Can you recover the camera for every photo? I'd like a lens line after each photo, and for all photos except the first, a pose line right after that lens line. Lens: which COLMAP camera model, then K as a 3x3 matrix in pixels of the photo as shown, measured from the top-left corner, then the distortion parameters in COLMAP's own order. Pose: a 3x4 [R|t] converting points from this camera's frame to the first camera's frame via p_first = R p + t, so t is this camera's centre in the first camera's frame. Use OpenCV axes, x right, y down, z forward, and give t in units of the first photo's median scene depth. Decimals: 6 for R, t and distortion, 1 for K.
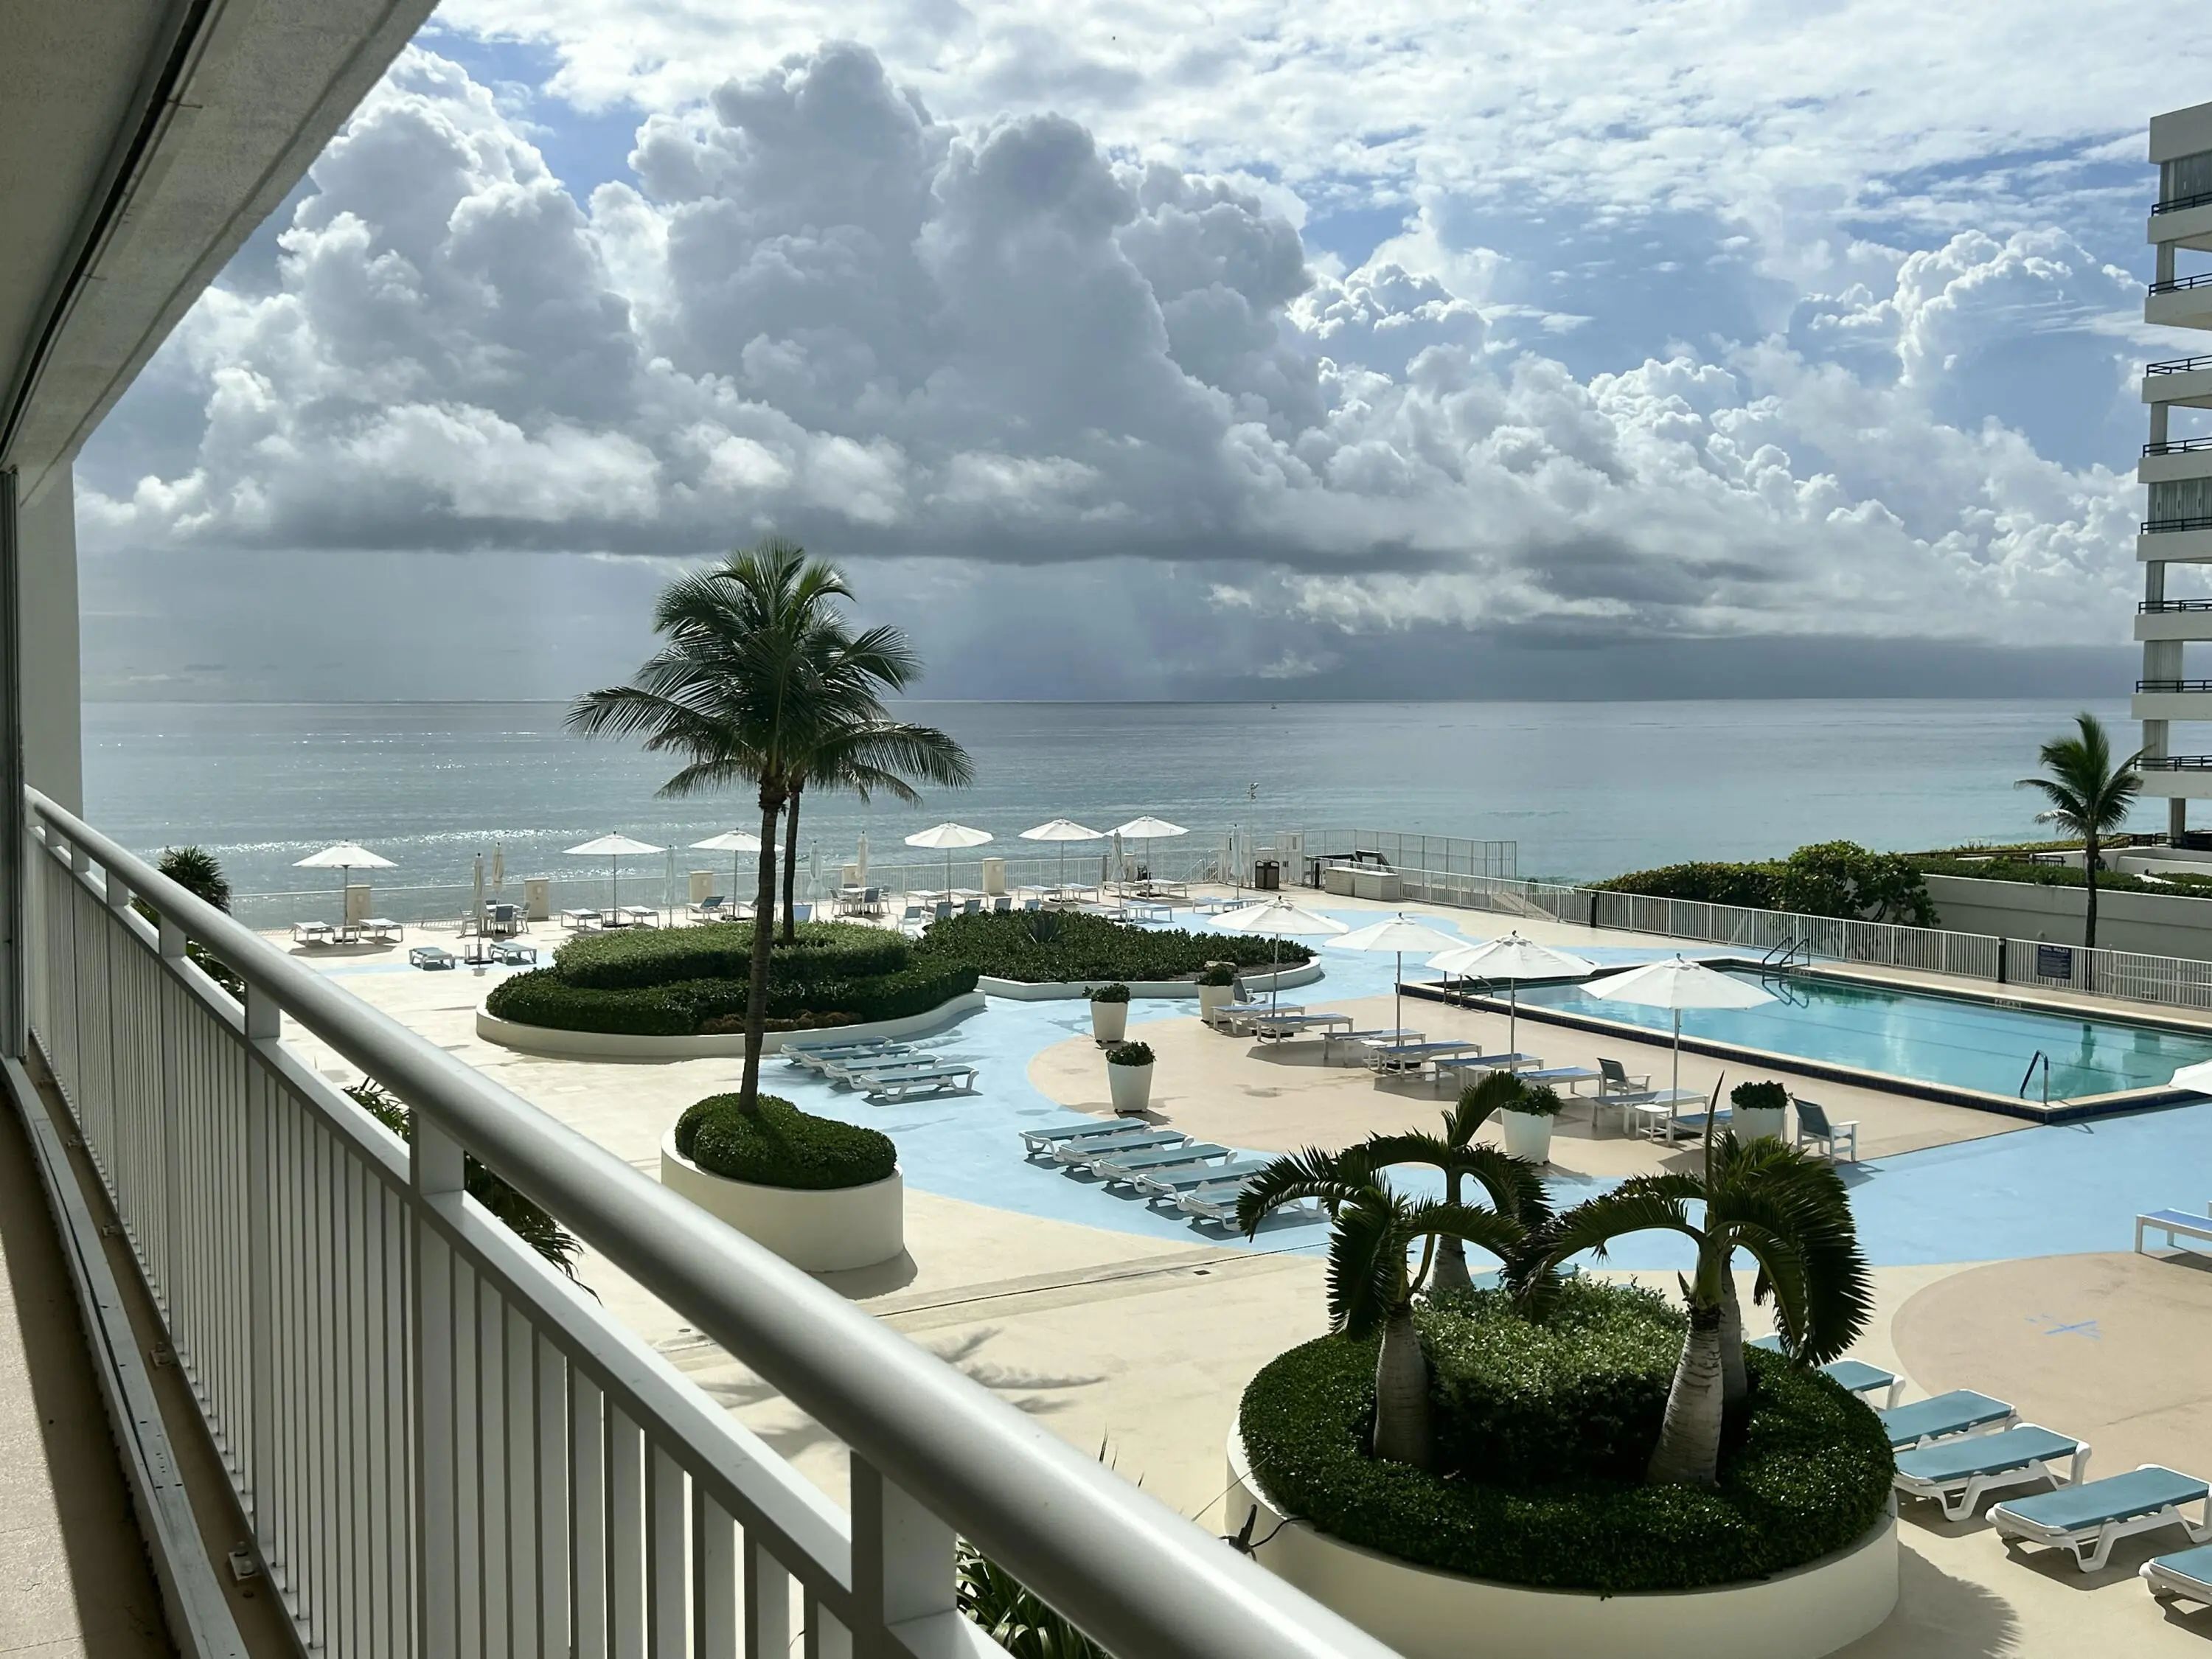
lens RADIAL K [[2117.0, 0, 1094.5], [0, 2117.0, 783.0], [0, 0, 1]] dist [0.243202, -0.605862]
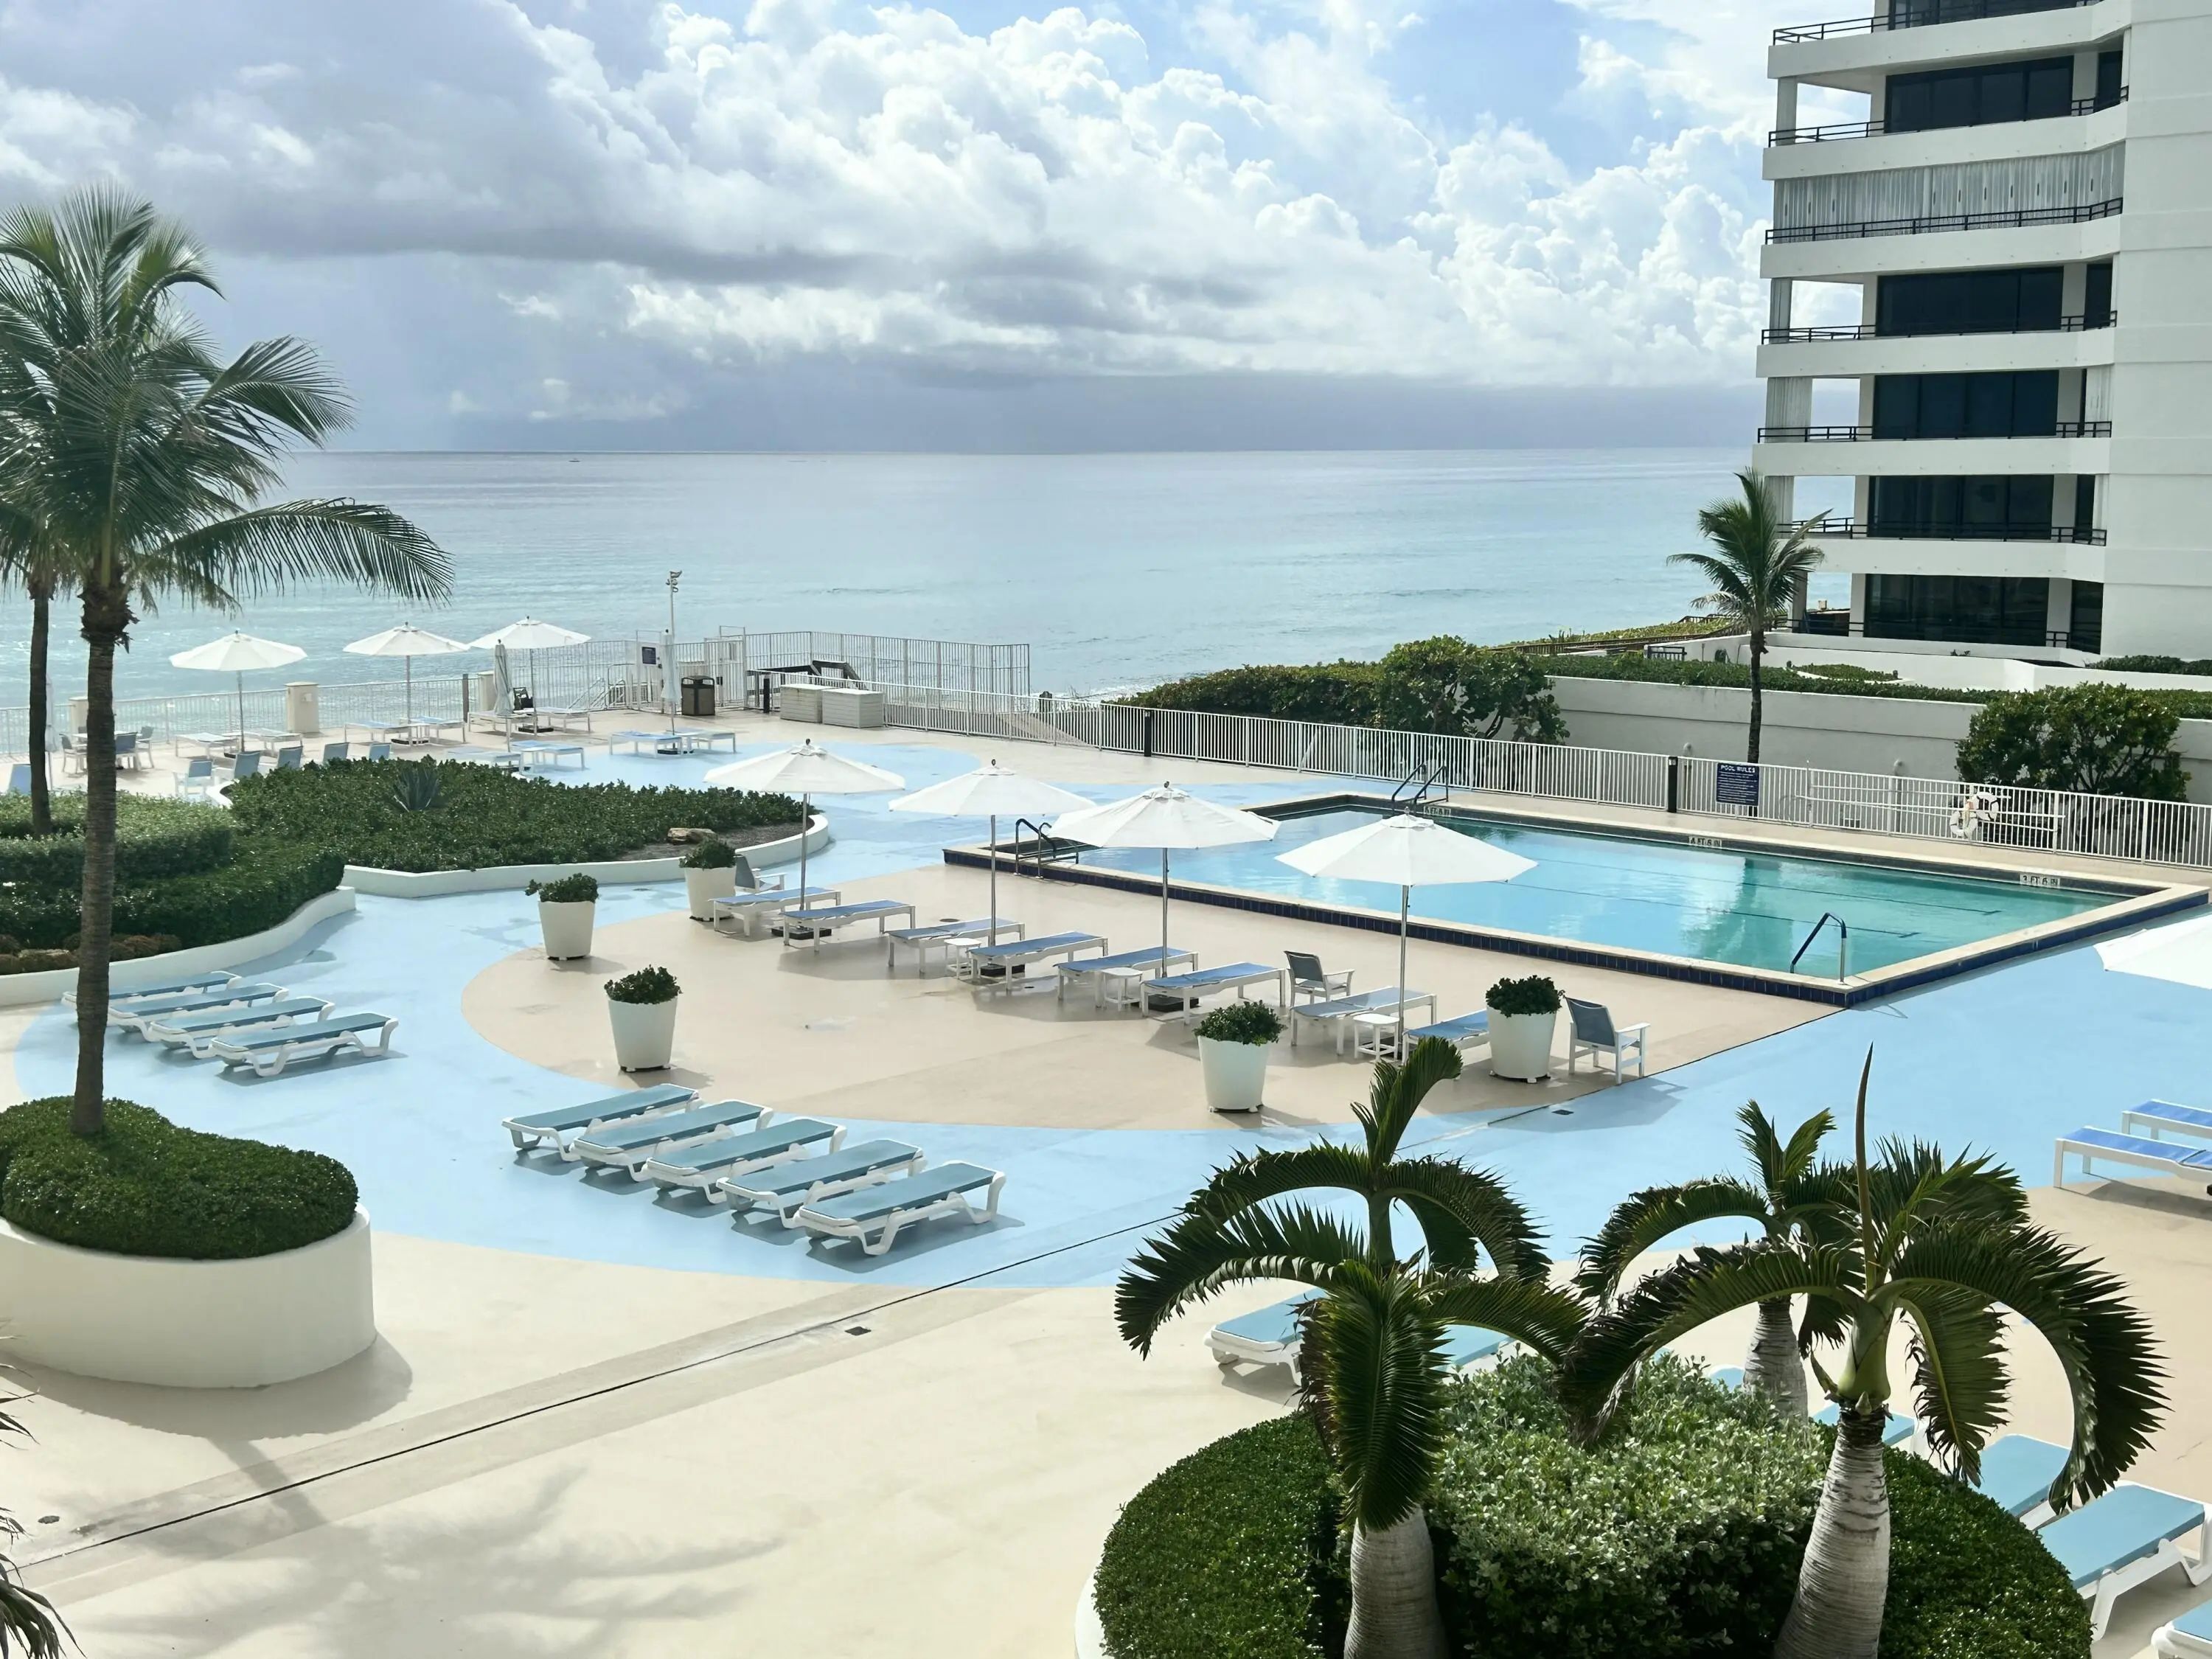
lens RADIAL K [[2711.9, 0, 1101.4], [0, 2711.9, 777.7], [0, 0, 1]] dist [0.212921, -0.619787]
pose [[0.964242, -0.034054, 0.262828, -0.083435], [0.013003, 0.996595, 0.081423, -0.008799], [-0.264705, -0.075094, 0.961401, 0.159659]]
